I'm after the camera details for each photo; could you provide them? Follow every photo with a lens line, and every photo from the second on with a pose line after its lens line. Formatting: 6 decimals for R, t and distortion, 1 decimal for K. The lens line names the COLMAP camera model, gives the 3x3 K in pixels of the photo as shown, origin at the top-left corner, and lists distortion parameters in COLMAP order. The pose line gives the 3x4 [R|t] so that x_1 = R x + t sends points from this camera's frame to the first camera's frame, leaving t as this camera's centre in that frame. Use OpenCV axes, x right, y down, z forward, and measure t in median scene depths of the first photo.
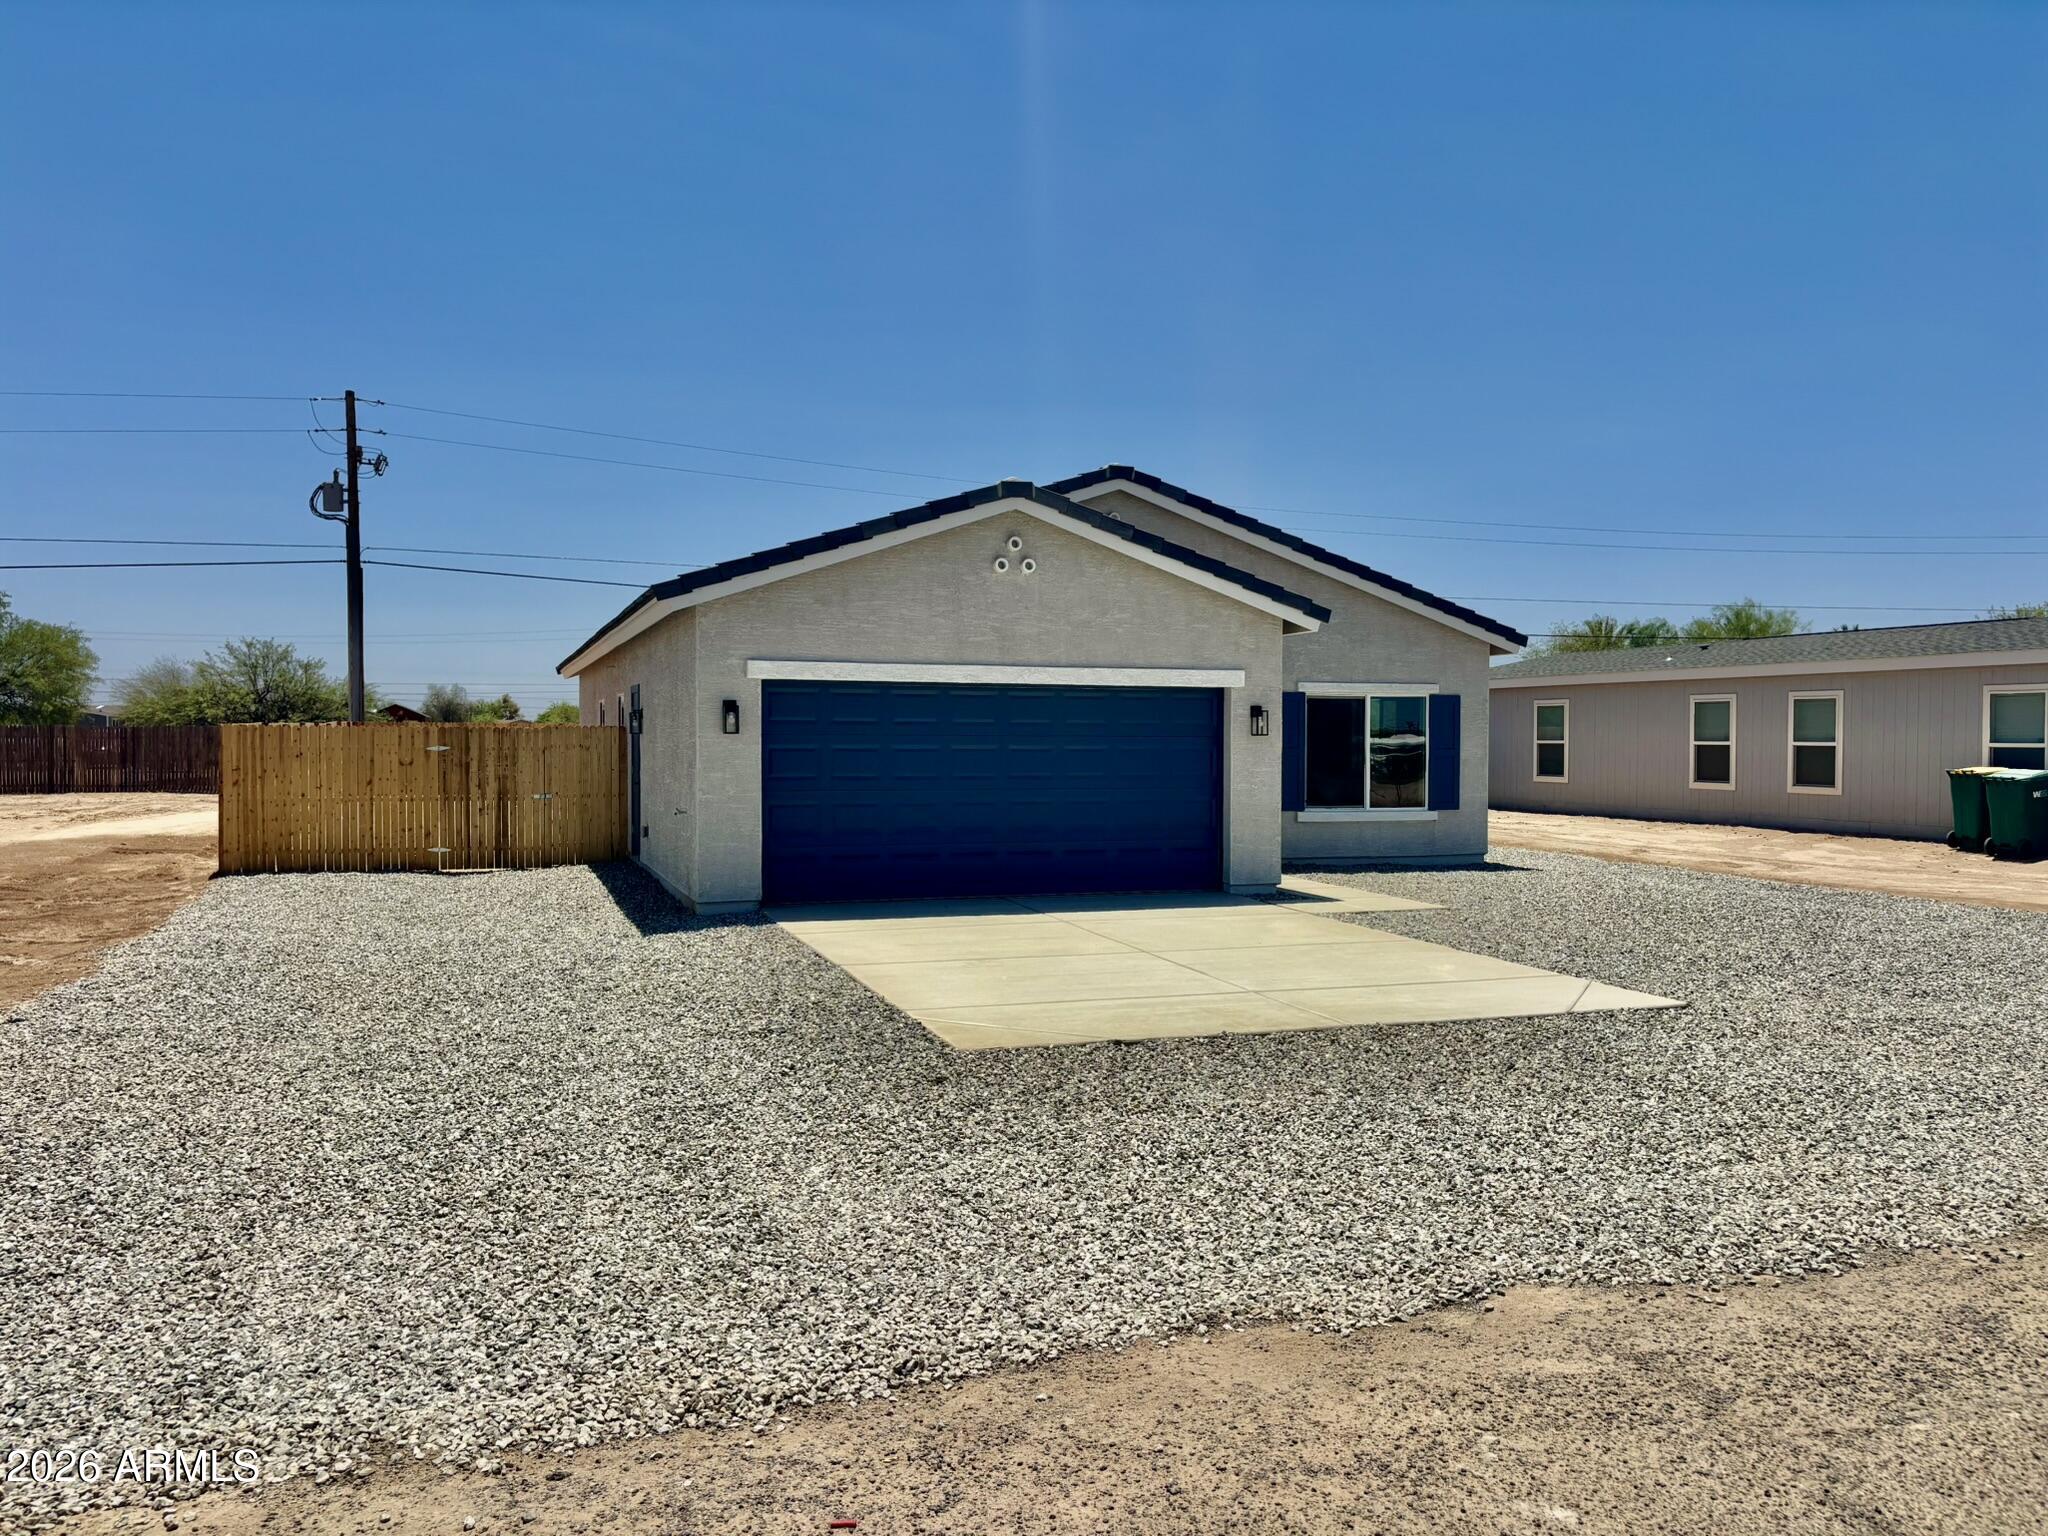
lens RADIAL K [[1549.5, 0, 1021.9], [0, 1549.5, 770.6], [0, 0, 1]] dist [0.003074, -0.006485]
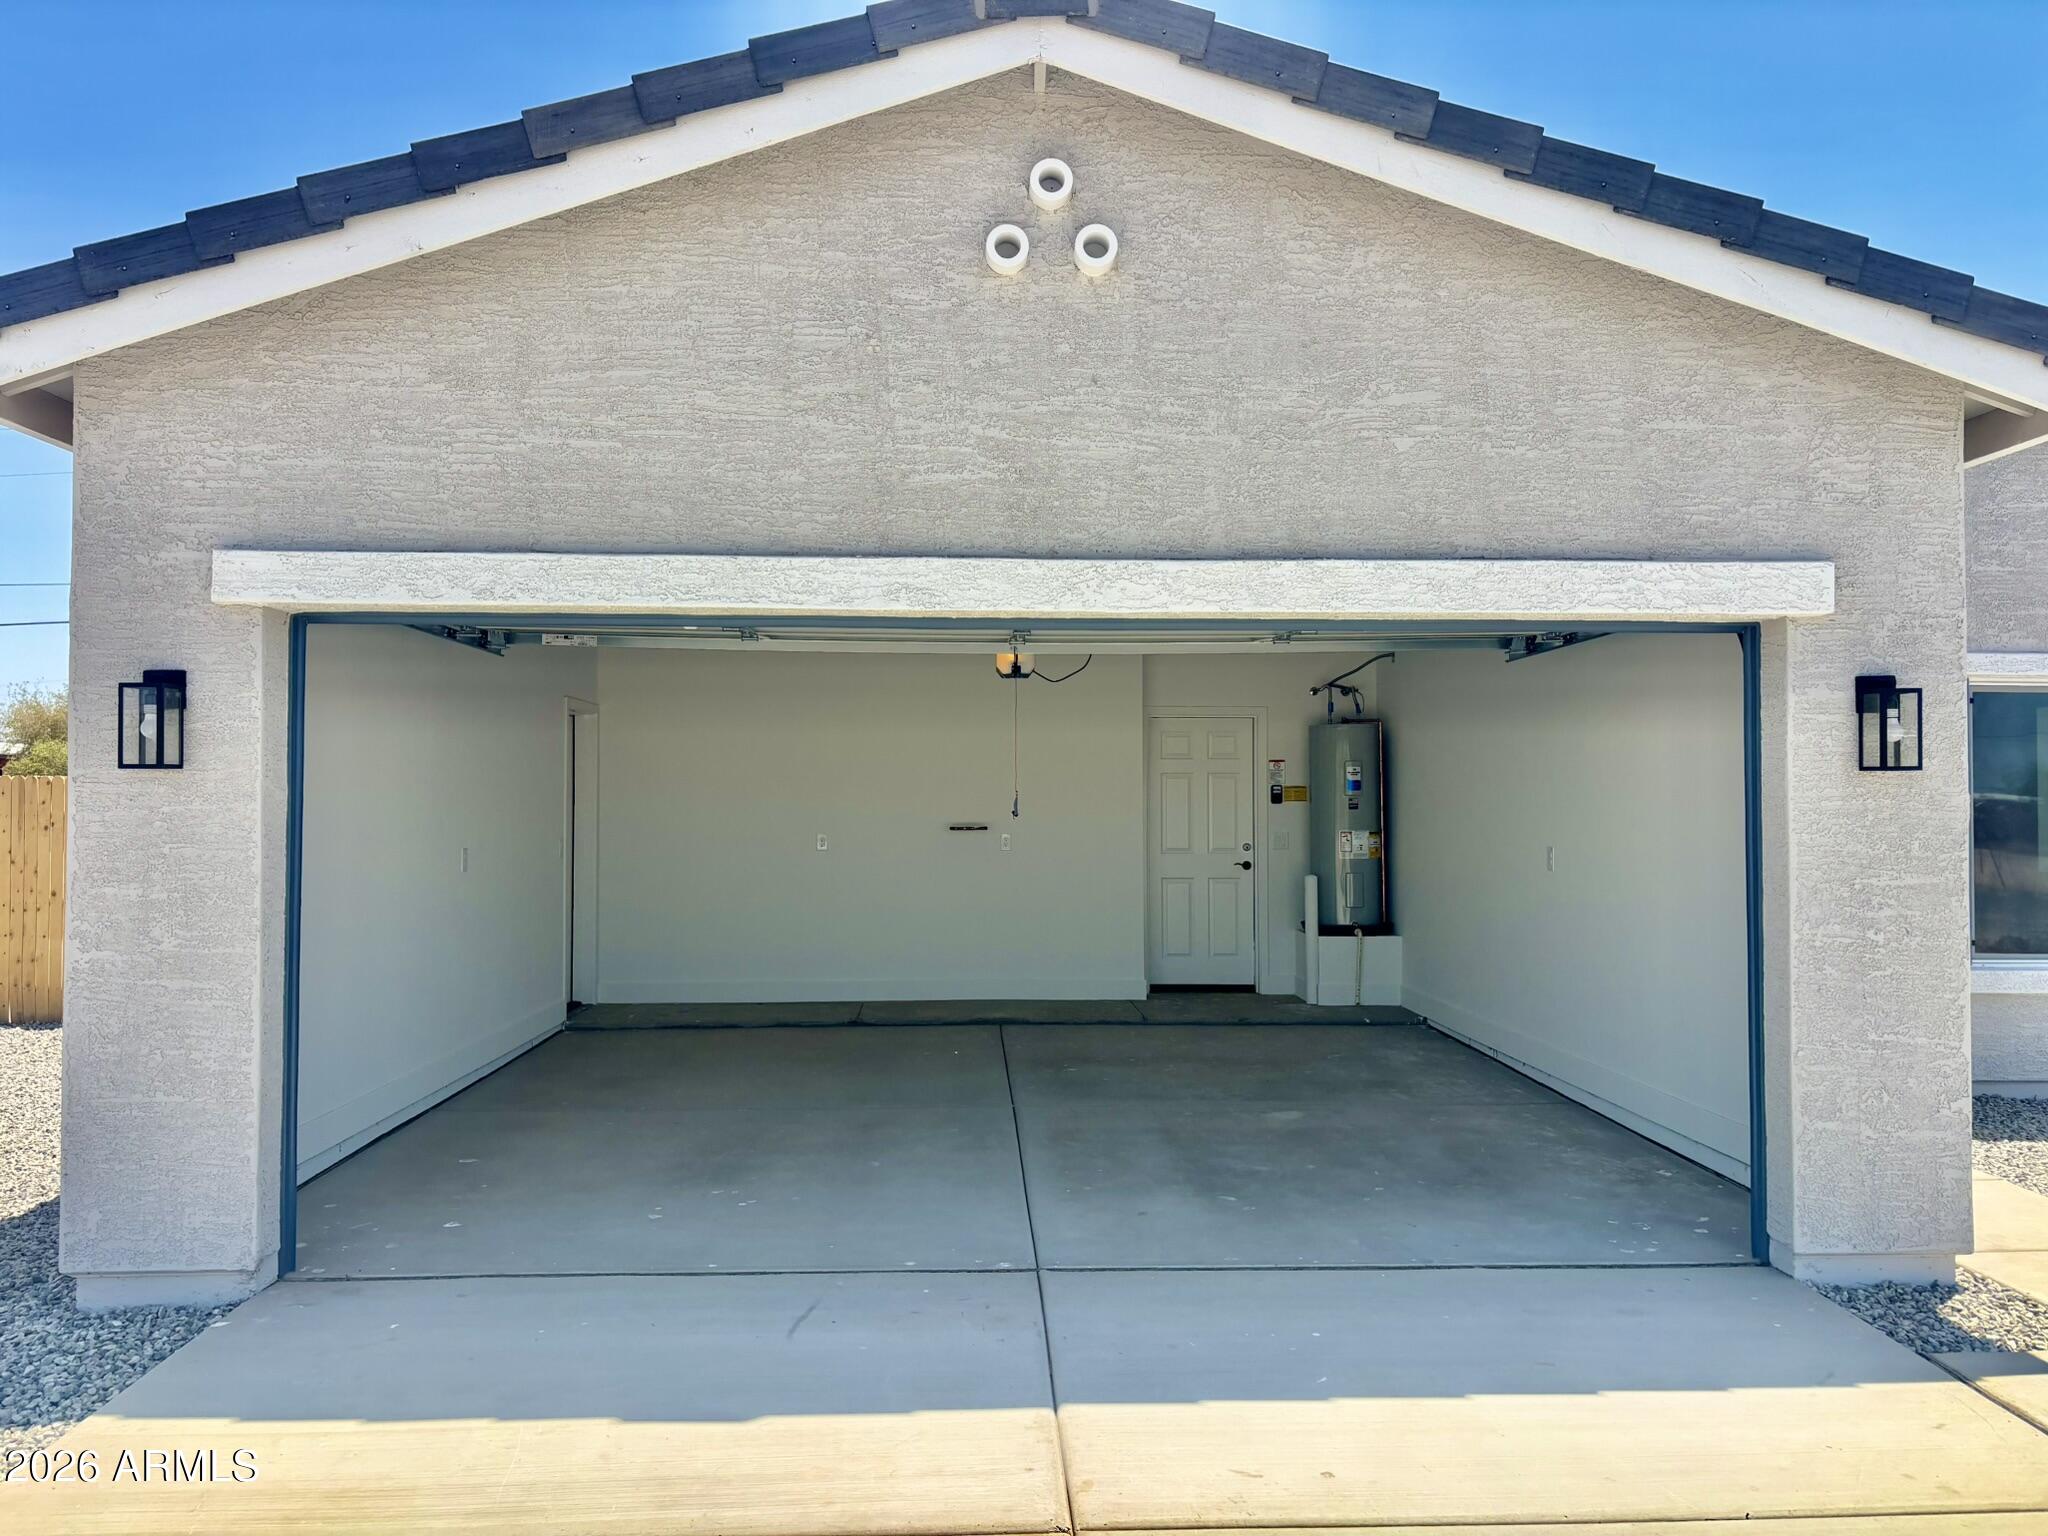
lens RADIAL K [[1549.5, 0, 1014.3], [0, 1549.5, 759.7], [0, 0, 1]] dist [0.003074, -0.006485]
pose [[0.953643, -0.011471, -0.300720, 0.079428], [-0.003825, 0.998730, -0.050227, -0.008419], [0.300915, 0.049049, 0.952389, 0.651338]]
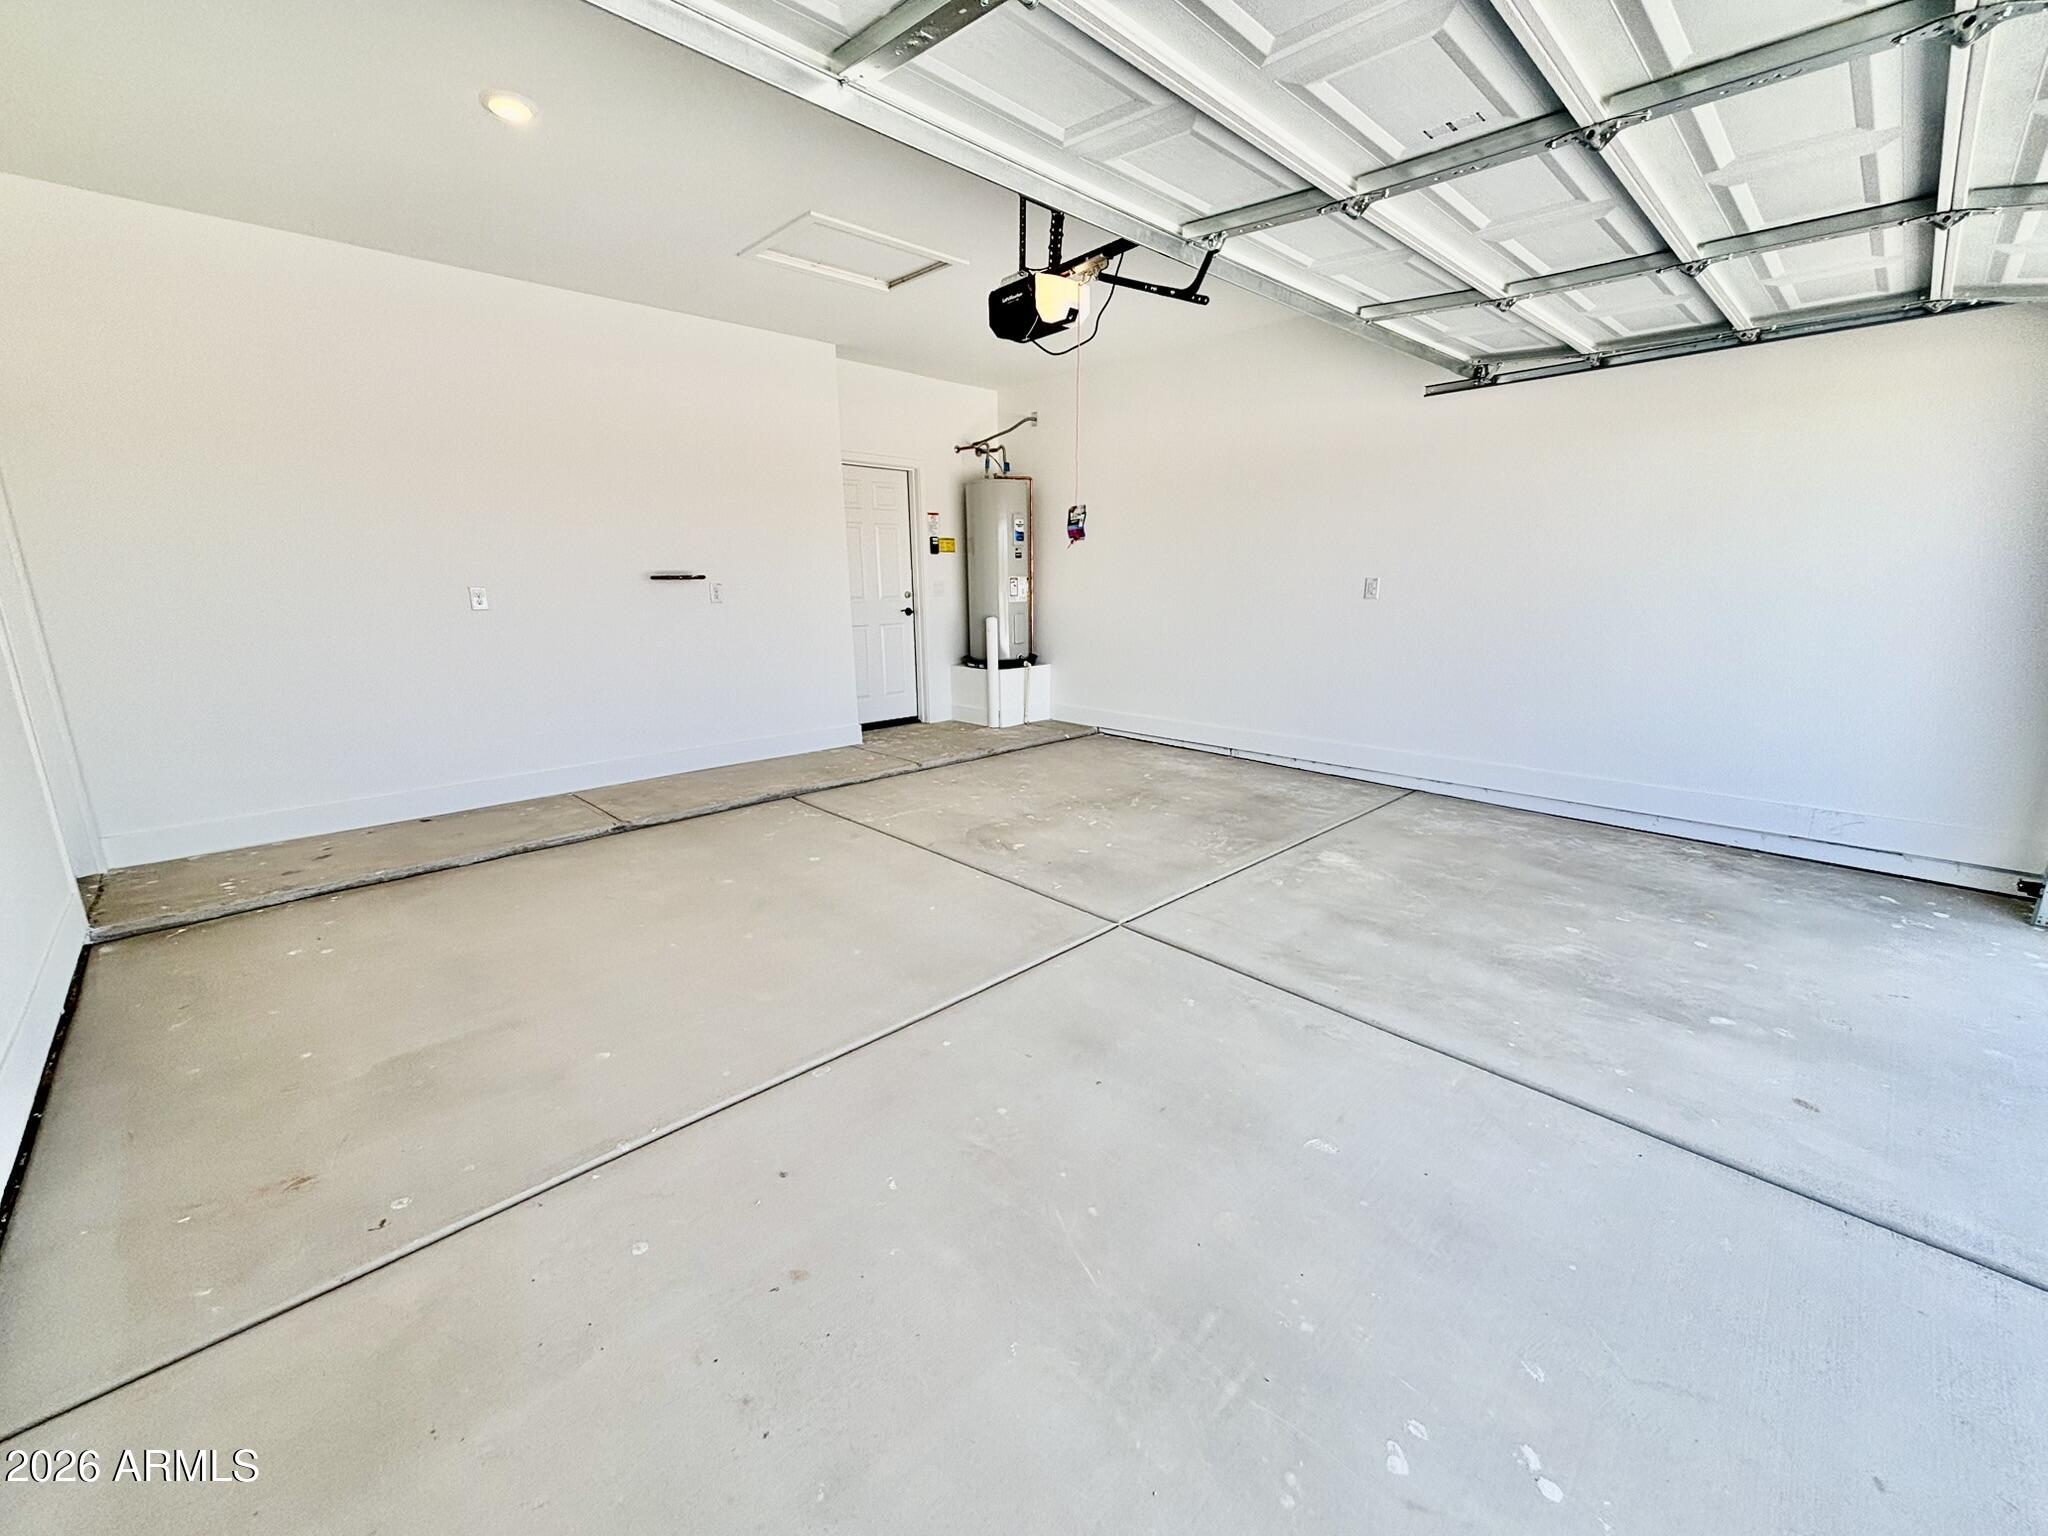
lens RADIAL K [[822.2, 0, 1009.7], [0, 822.2, 770.9], [0, 0, 1]] dist [0.000748, 0.000378]
pose [[0.908502, -0.110604, 0.402978, -0.029742], [0.028762, 0.978600, 0.203750, -0.004954], [-0.416890, -0.173517, 0.892241, 0.785559]]
